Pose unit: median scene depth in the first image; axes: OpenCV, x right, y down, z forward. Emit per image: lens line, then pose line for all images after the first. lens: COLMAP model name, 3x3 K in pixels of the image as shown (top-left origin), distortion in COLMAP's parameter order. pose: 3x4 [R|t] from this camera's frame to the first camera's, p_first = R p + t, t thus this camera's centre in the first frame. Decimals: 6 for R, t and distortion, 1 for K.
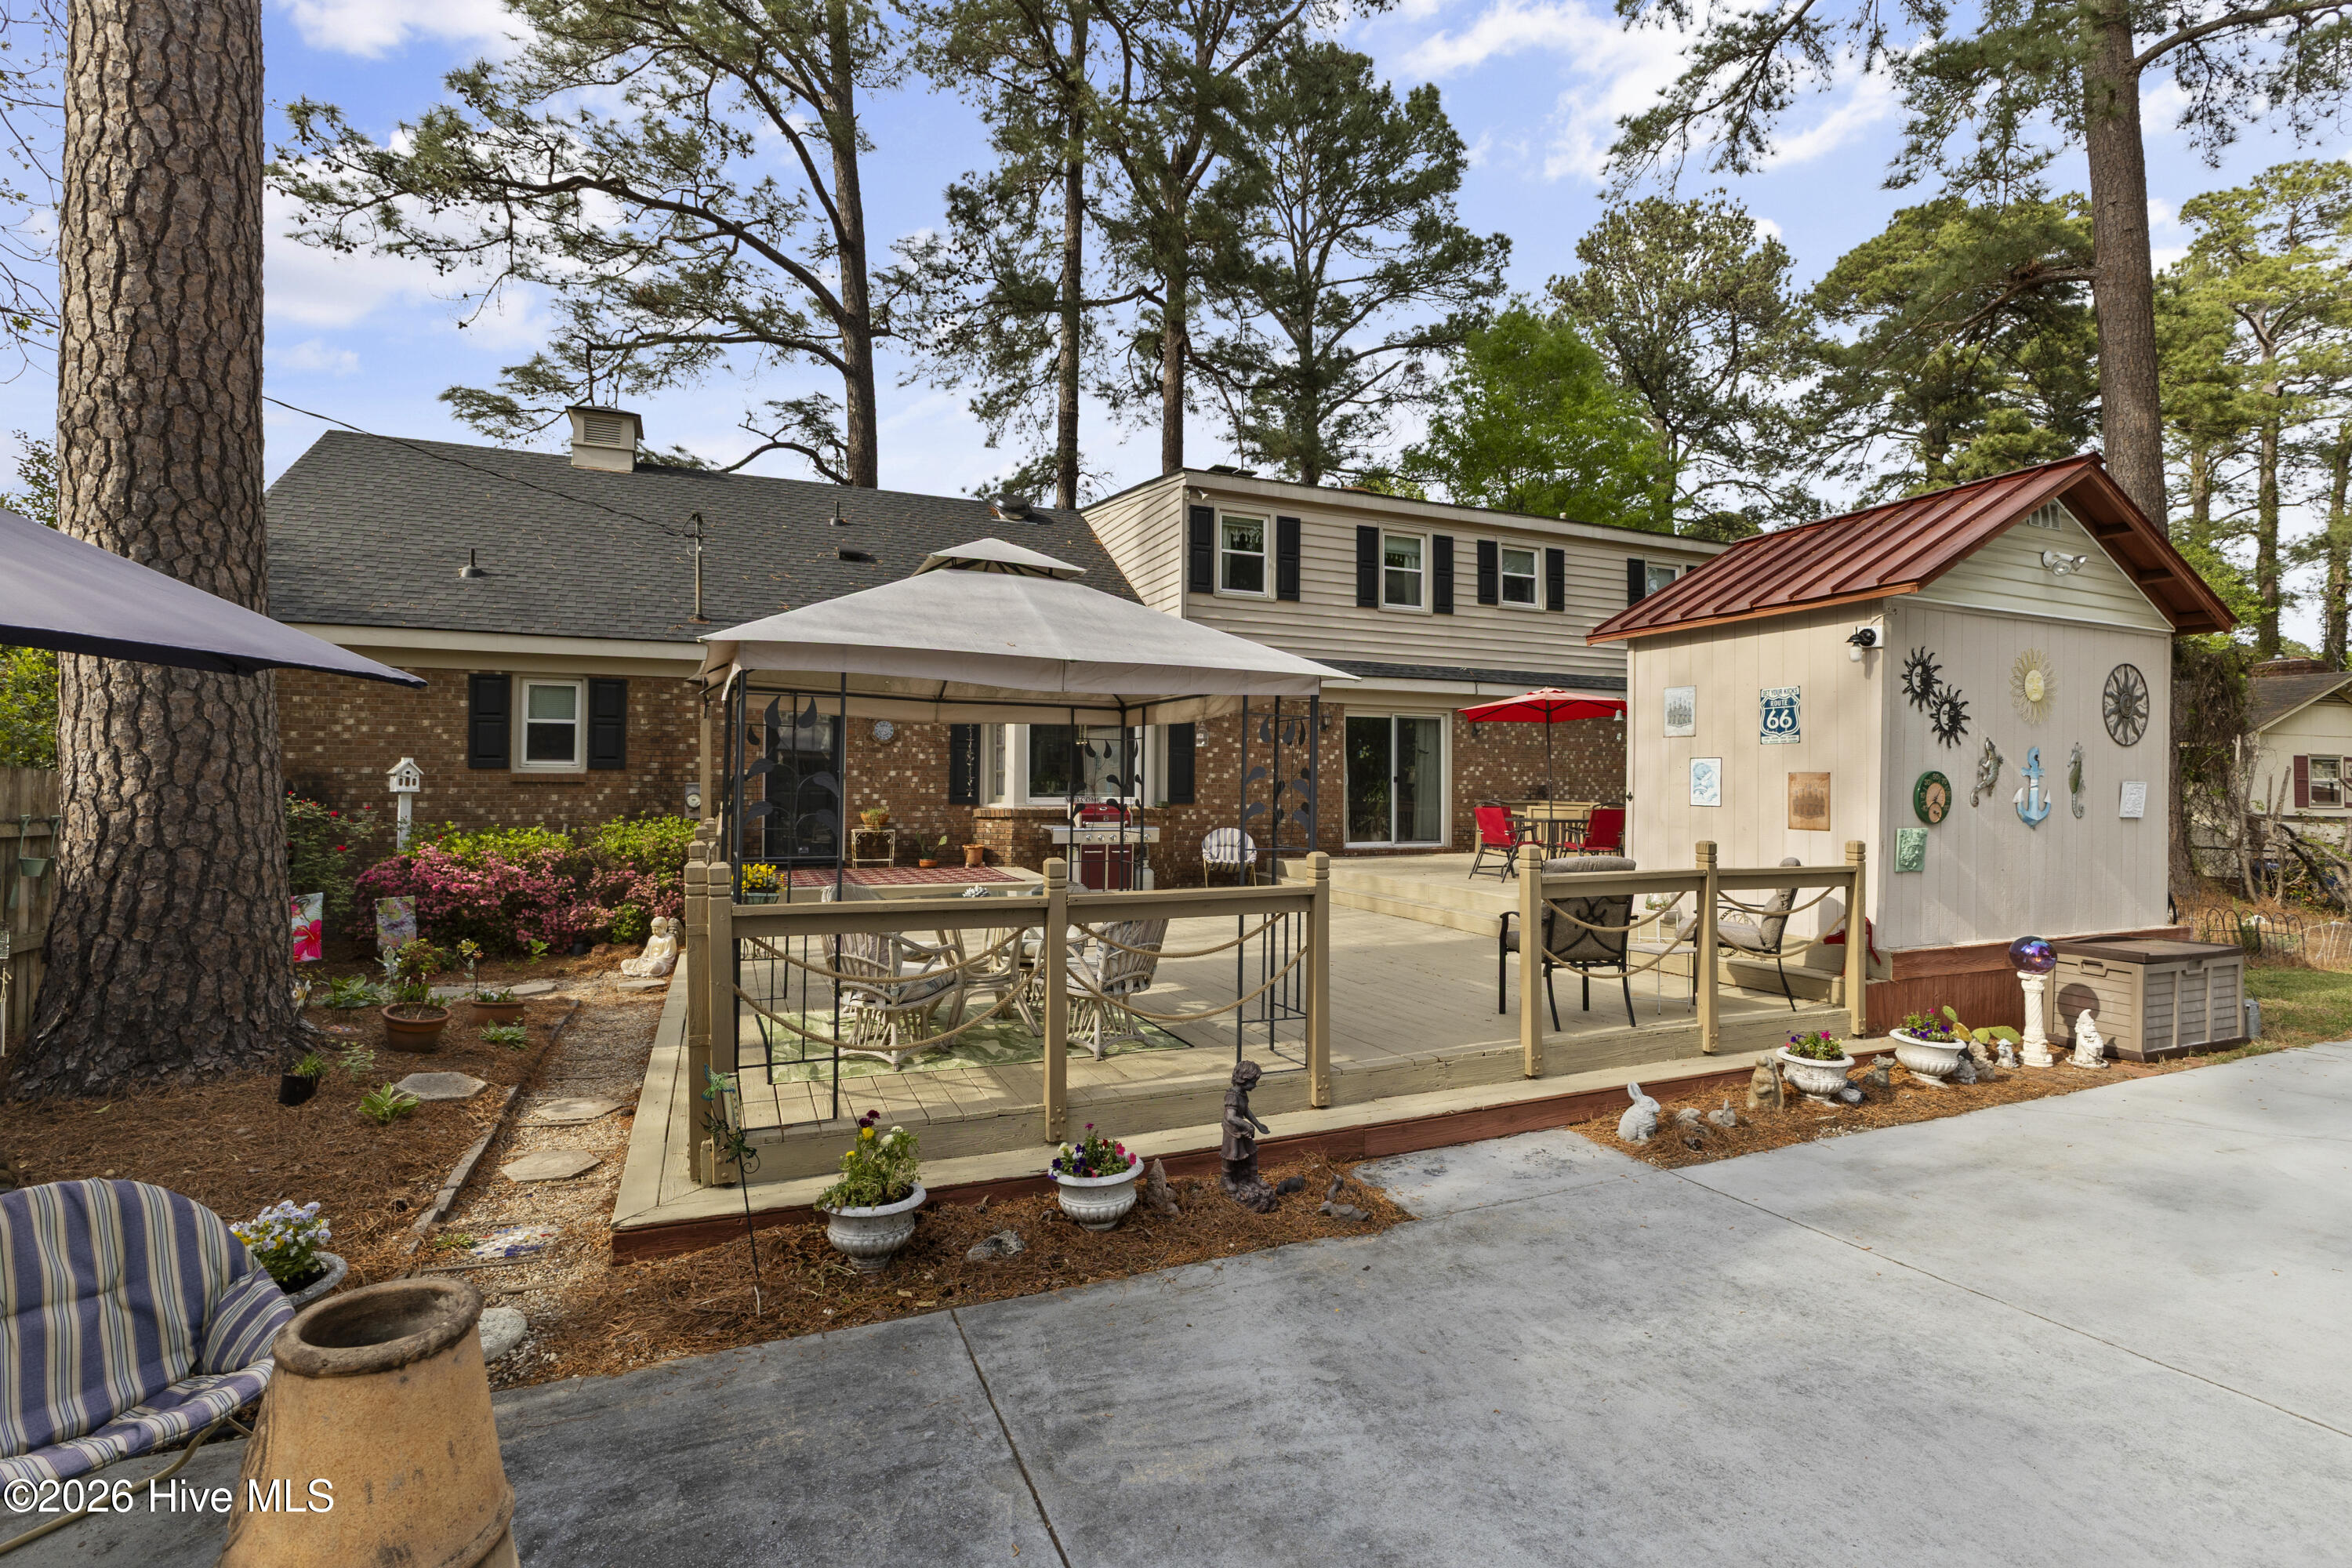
lens RADIAL K [[1069.2, 0, 1176.0], [0, 1069.2, 784.0], [0, 0, 1]] dist [-0.016205, -0.000366]
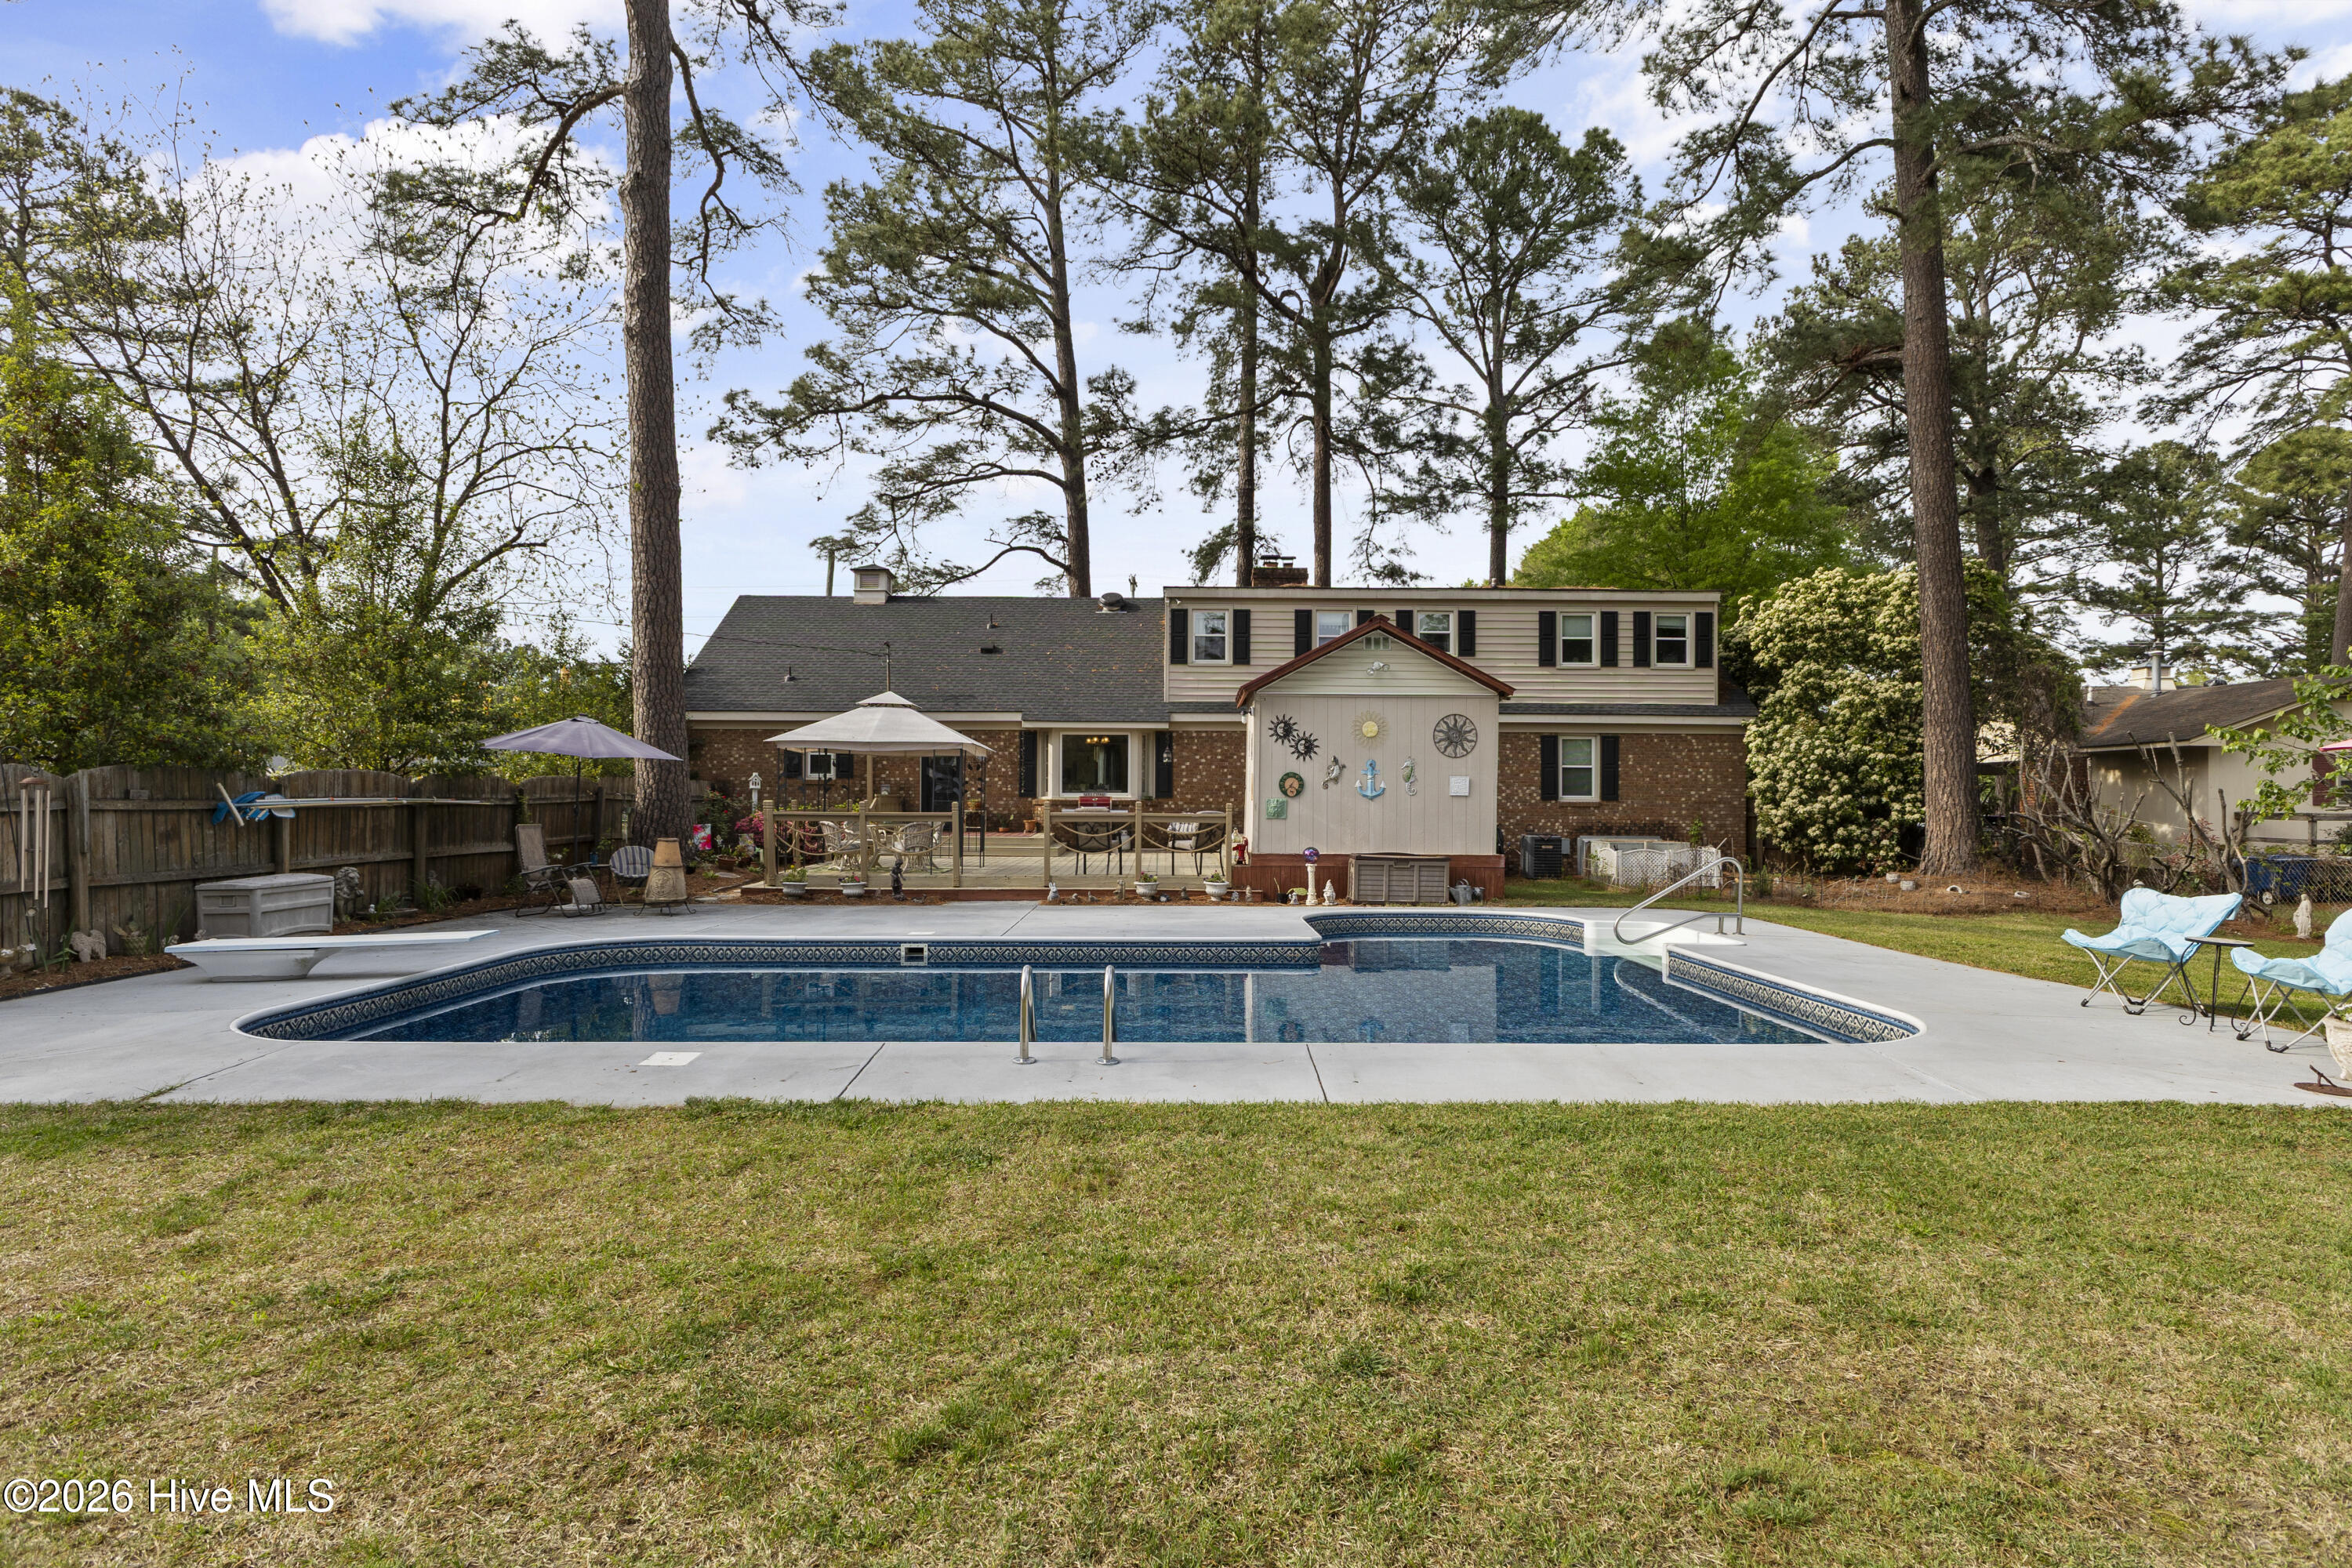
lens RADIAL K [[1238.3, 0, 1147.8], [0, 1238.3, 792.2], [0, 0, 1]] dist [0.002859, 0.001290]
pose [[0.915705, -0.002384, -0.401844, 0.657587], [0.000548, 0.999989, -0.004686, 0.017879], [0.401850, 0.004071, 0.915696, -0.631206]]
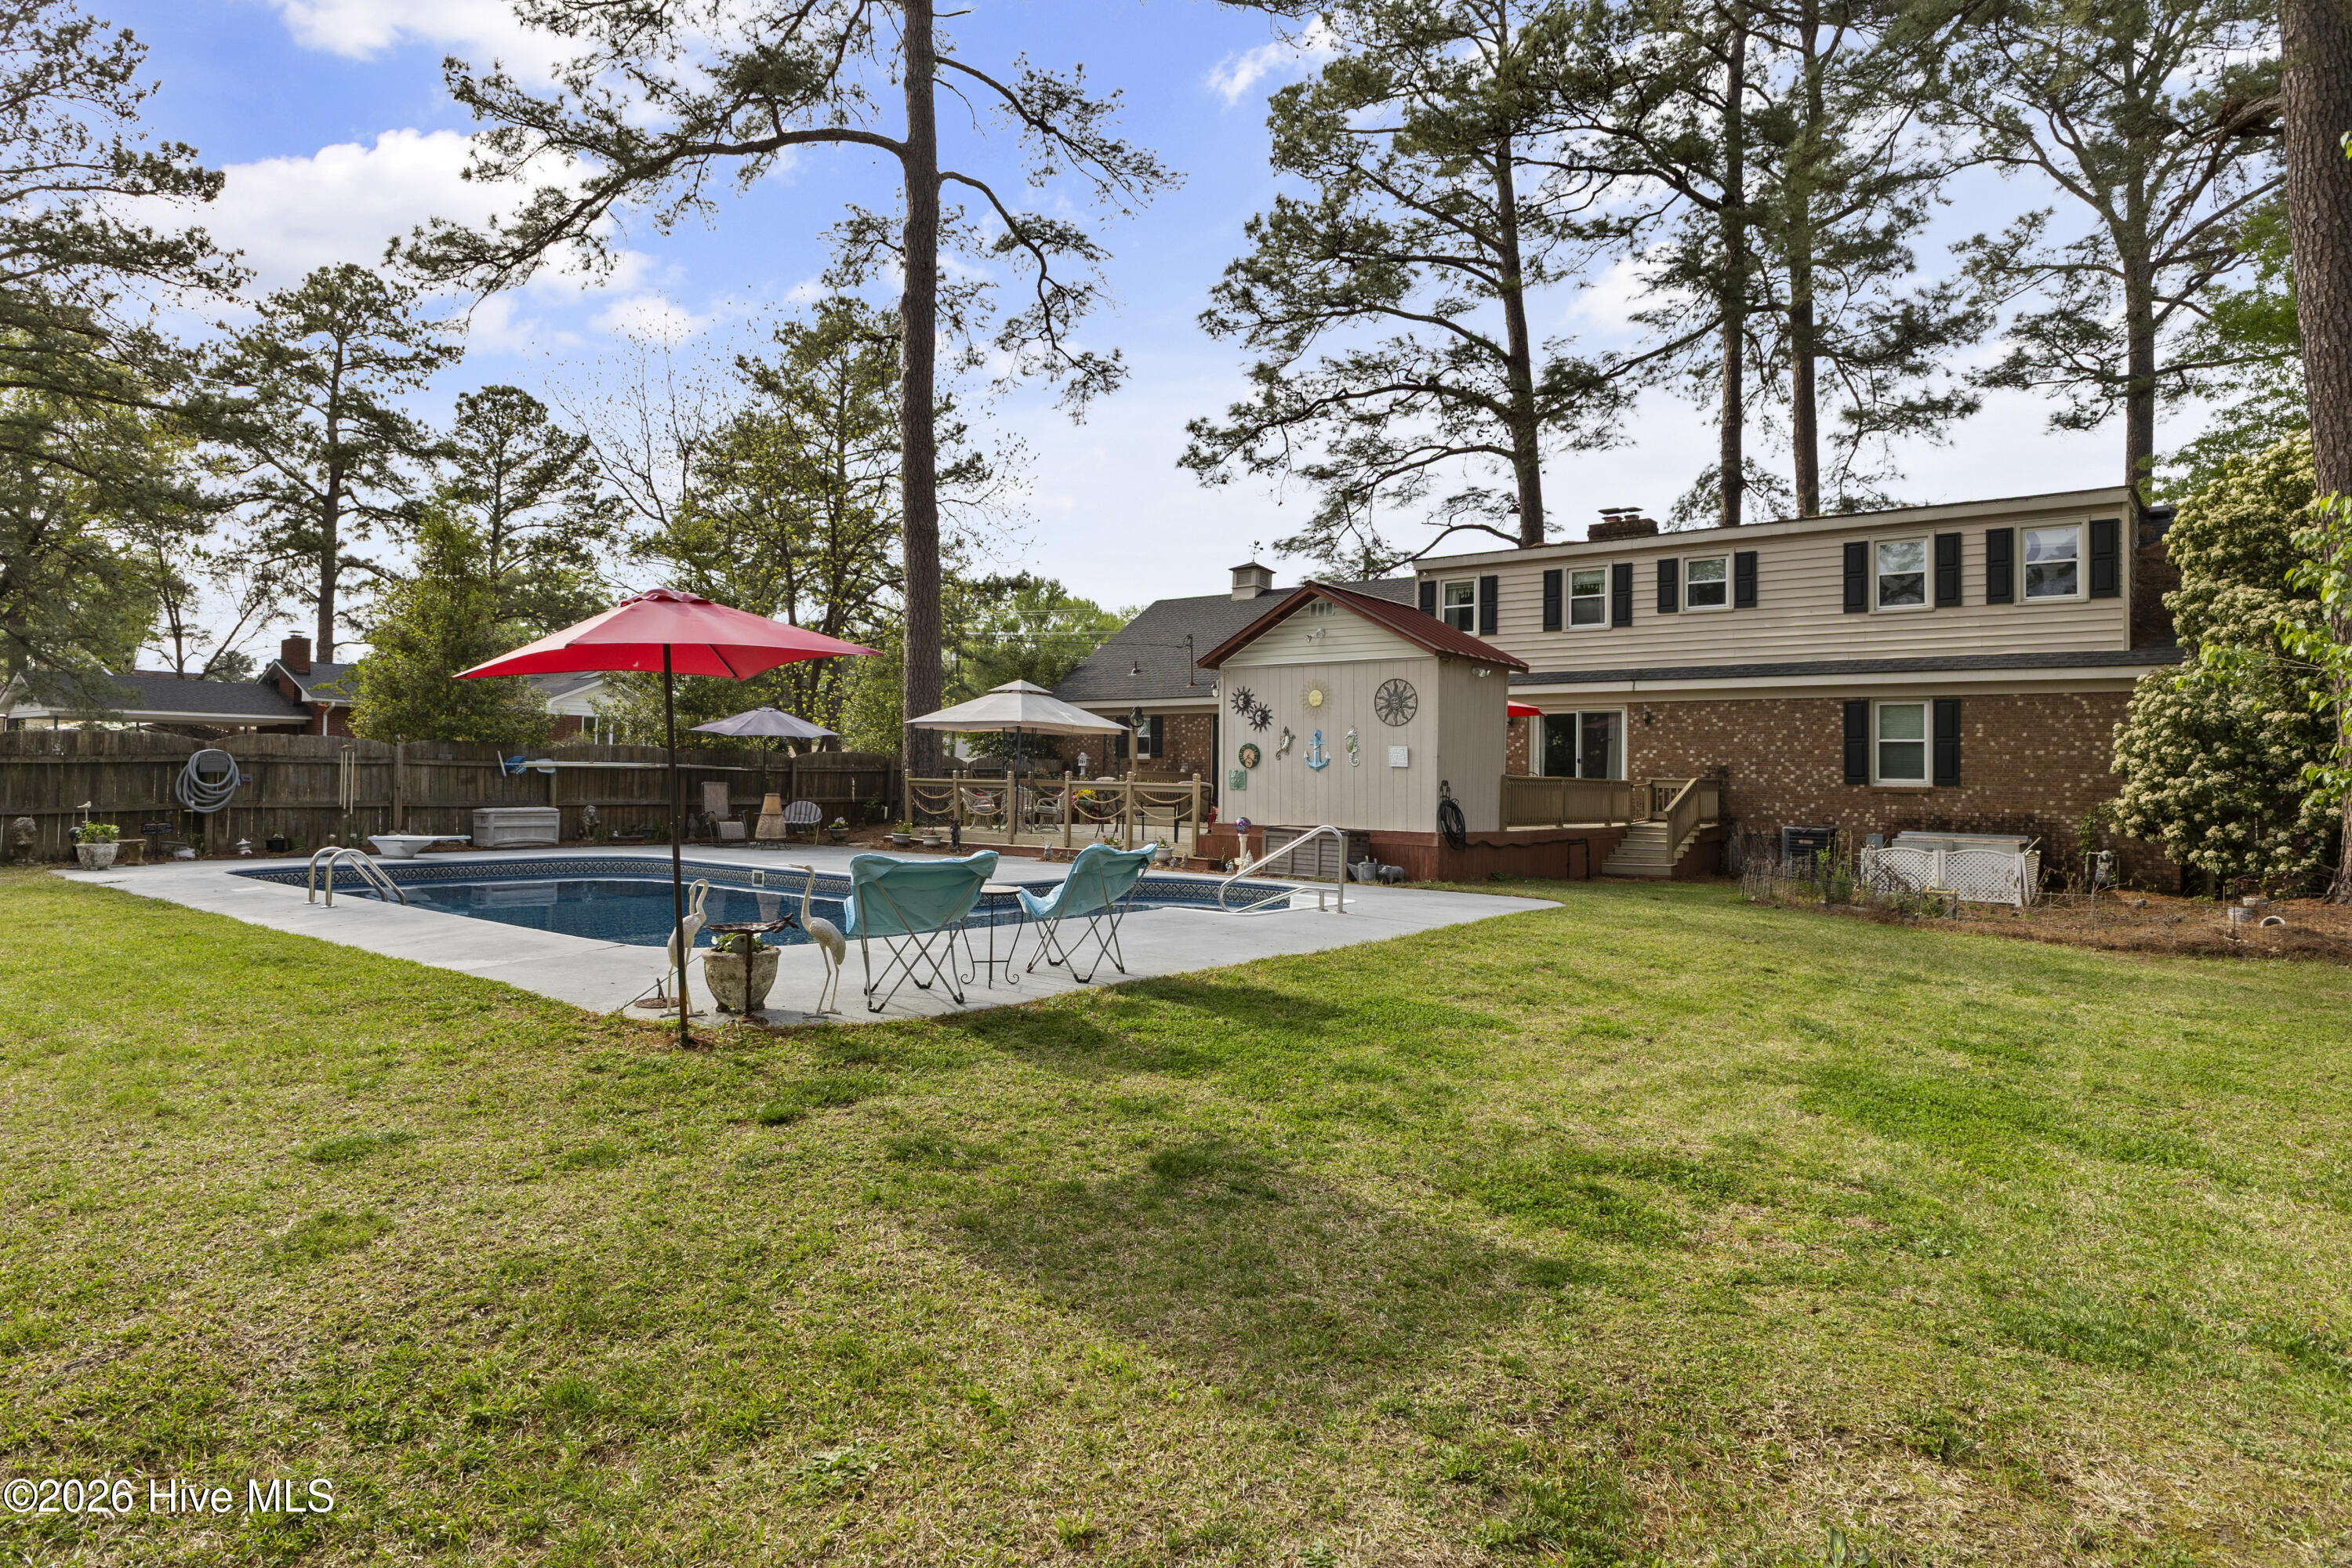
lens RADIAL K [[1238.3, 0, 1147.8], [0, 1238.3, 792.2], [0, 0, 1]] dist [0.002859, 0.001290]
pose [[0.465947, 0.011700, -0.884735, 1.286467], [-0.015855, 0.999862, 0.004872, 0.035202], [0.884671, 0.011757, 0.466068, -0.157016]]
